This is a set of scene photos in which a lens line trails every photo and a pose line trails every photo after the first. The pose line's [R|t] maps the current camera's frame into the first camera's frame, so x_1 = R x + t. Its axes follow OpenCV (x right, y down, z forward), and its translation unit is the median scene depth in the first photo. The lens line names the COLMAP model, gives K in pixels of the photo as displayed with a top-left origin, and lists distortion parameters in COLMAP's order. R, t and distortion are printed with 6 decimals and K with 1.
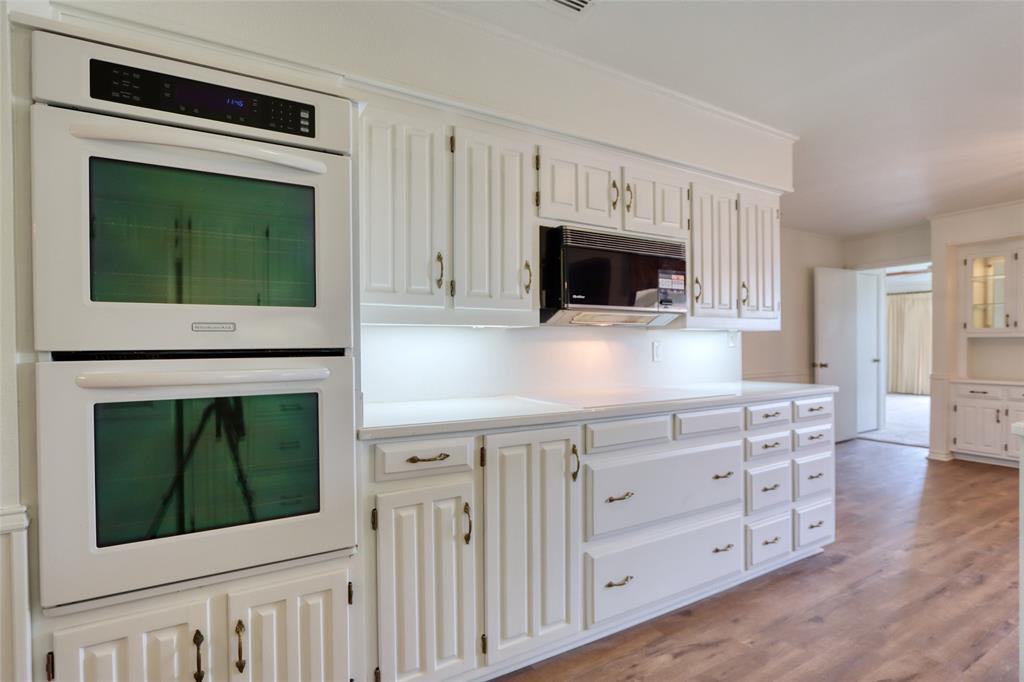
lens RADIAL K [[496.2, 0, 515.9], [0, 496.2, 349.6], [0, 0, 1]] dist [-0.016256, 0.002471]
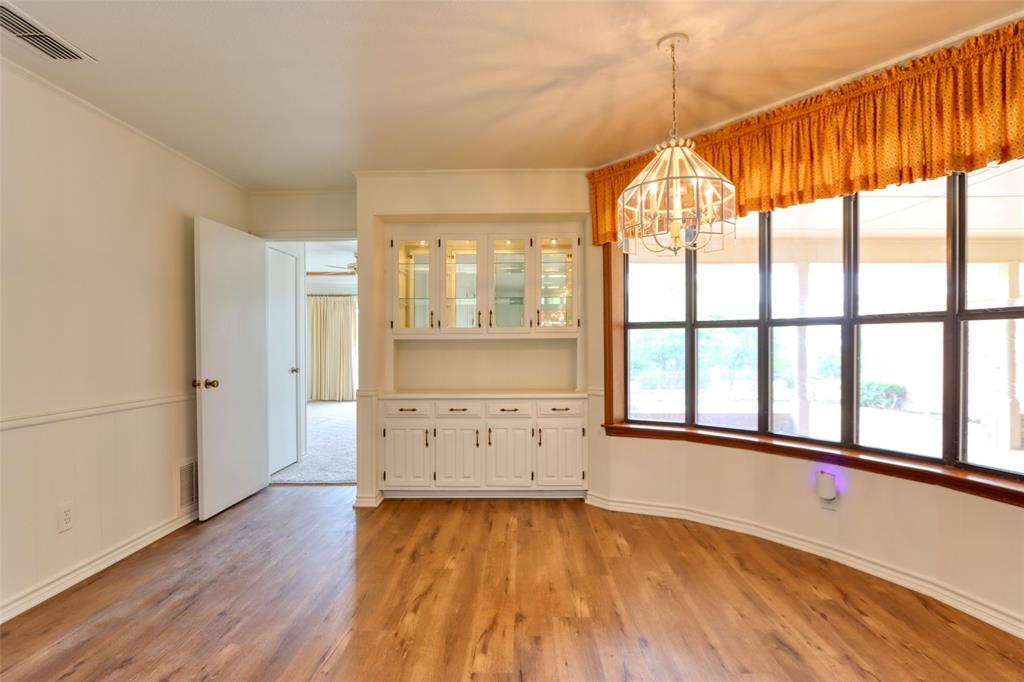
lens RADIAL K [[496.2, 0, 515.9], [0, 496.2, 349.6], [0, 0, 1]] dist [-0.016256, 0.002471]
pose [[0.513063, -0.002993, 0.858346, 0.497265], [0.009399, 0.999954, -0.002131, -0.007479], [-0.858300, 0.009161, 0.513067, 0.624088]]
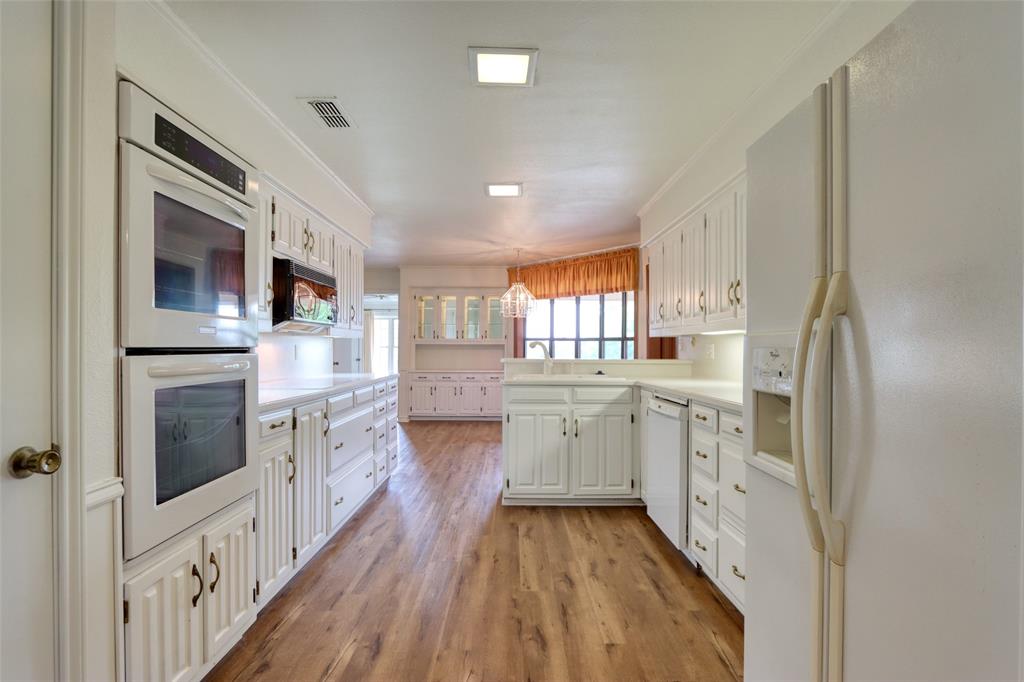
lens RADIAL K [[496.2, 0, 515.9], [0, 496.2, 349.6], [0, 0, 1]] dist [-0.016256, 0.002471]
pose [[0.494535, 0.006445, 0.869134, -0.489052], [-0.001523, 0.999977, -0.006548, 0.004889], [-0.869156, 0.001914, 0.494534, -0.136170]]
